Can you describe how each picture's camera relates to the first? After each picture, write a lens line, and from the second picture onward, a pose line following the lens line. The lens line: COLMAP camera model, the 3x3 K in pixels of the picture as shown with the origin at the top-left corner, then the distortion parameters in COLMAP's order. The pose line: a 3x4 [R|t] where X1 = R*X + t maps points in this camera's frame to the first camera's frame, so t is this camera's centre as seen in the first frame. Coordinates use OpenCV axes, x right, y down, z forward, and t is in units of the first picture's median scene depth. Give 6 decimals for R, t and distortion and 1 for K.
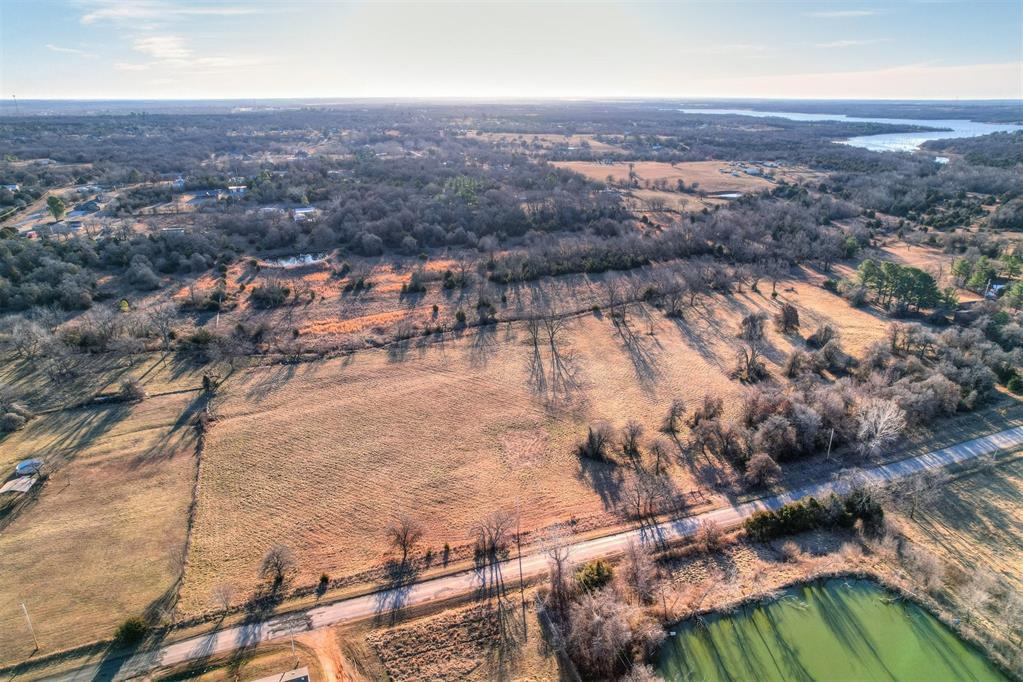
lens RADIAL K [[662.0, 0, 511.5], [0, 662.0, 341.0], [0, 0, 1]] dist [-0.080229, 0.073604]
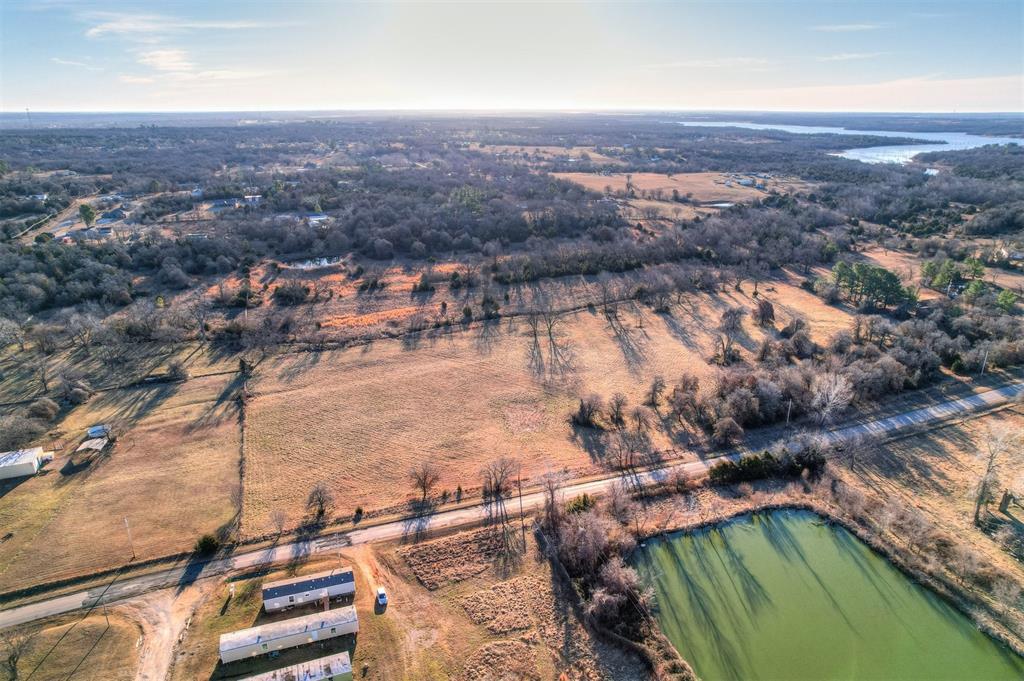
lens RADIAL K [[662.7, 0, 512.0], [0, 662.7, 340.5], [0, 0, 1]] dist [-0.080229, 0.073604]
pose [[0.999997, 0.000997, -0.002136, -0.000156], [-0.001036, 0.999831, -0.018335, 0.033699], [0.002118, 0.018337, 0.999830, -0.108463]]
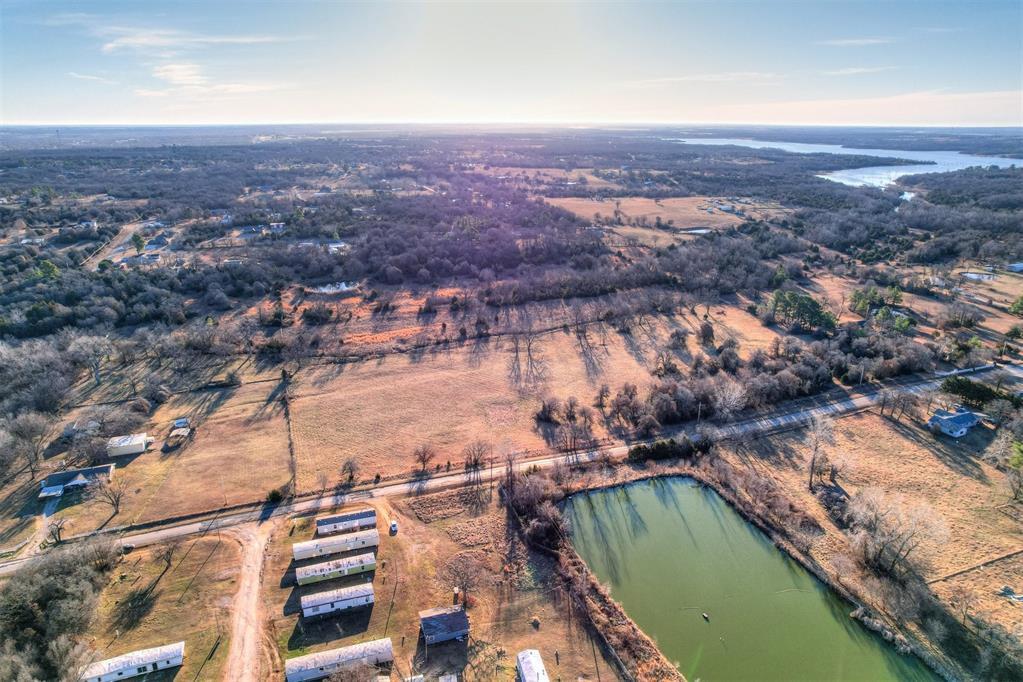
lens RADIAL K [[658.6, 0, 511.5], [0, 658.6, 341.0], [0, 0, 1]] dist [-0.075113, 0.068945]
pose [[0.999891, 0.005875, -0.013543, 0.043378], [-0.006330, 0.999408, -0.033819, 0.029490], [0.013336, 0.033901, 0.999336, -0.359763]]
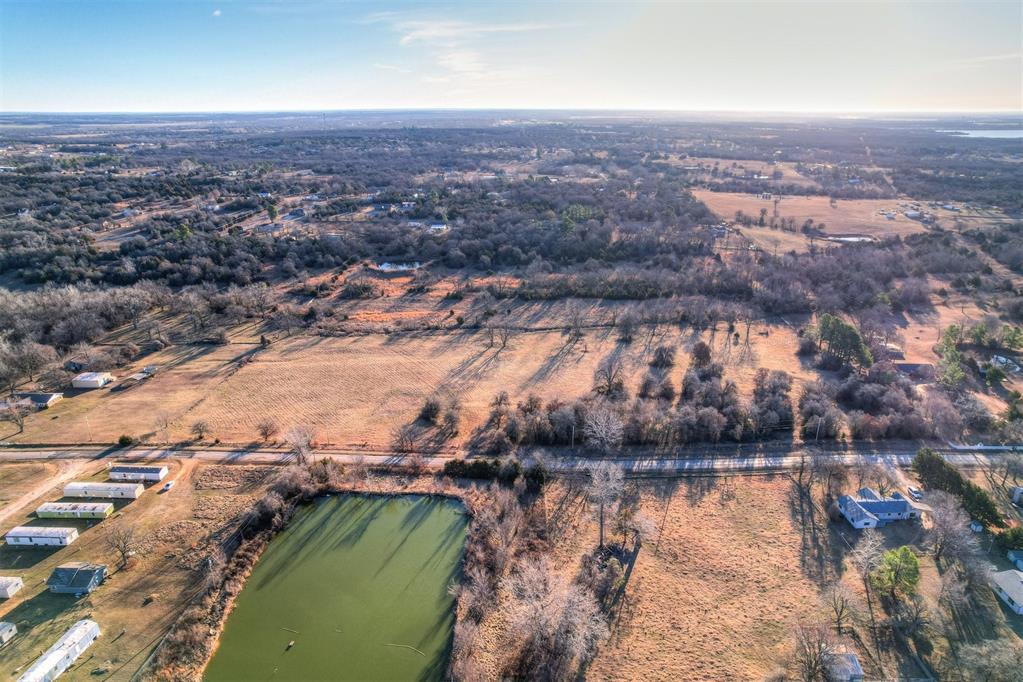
lens RADIAL K [[662.0, 0, 511.5], [0, 662.0, 341.0], [0, 0, 1]] dist [-0.080229, 0.073604]
pose [[0.924882, 0.128925, -0.357731, 0.542158], [-0.134508, 0.990868, 0.009347, -0.023924], [0.355669, 0.039473, 0.933778, -0.218727]]
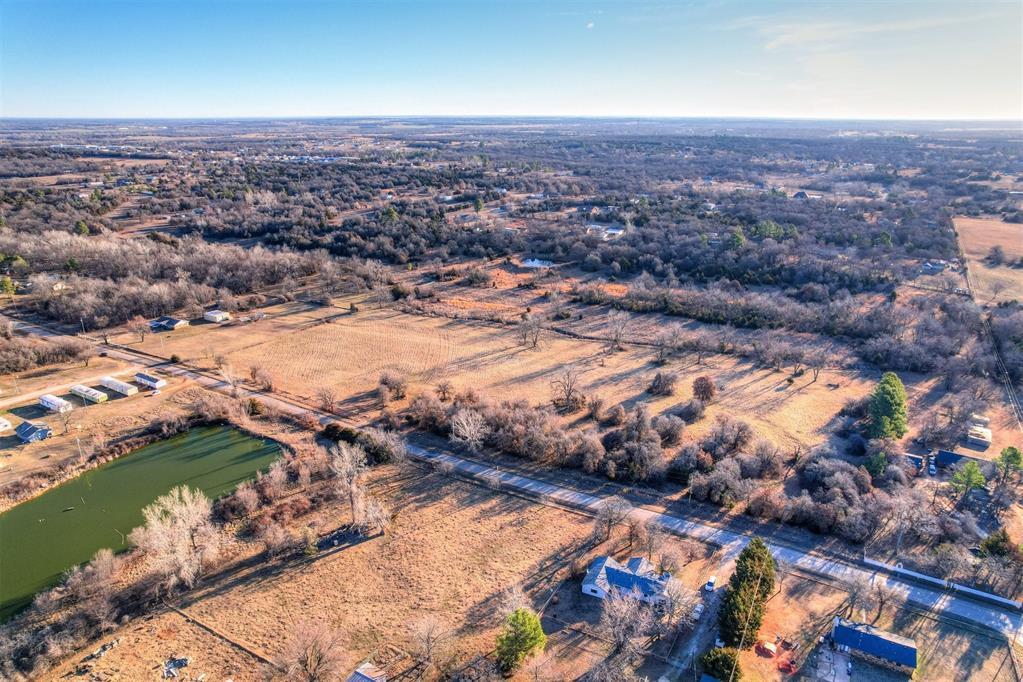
lens RADIAL K [[658.6, 0, 511.5], [0, 658.6, 341.0], [0, 0, 1]] dist [-0.075113, 0.068945]
pose [[0.624678, 0.260490, -0.736154, 1.000184], [-0.277861, 0.955169, 0.102204, -0.132394], [0.729774, 0.140704, 0.669053, 0.082724]]
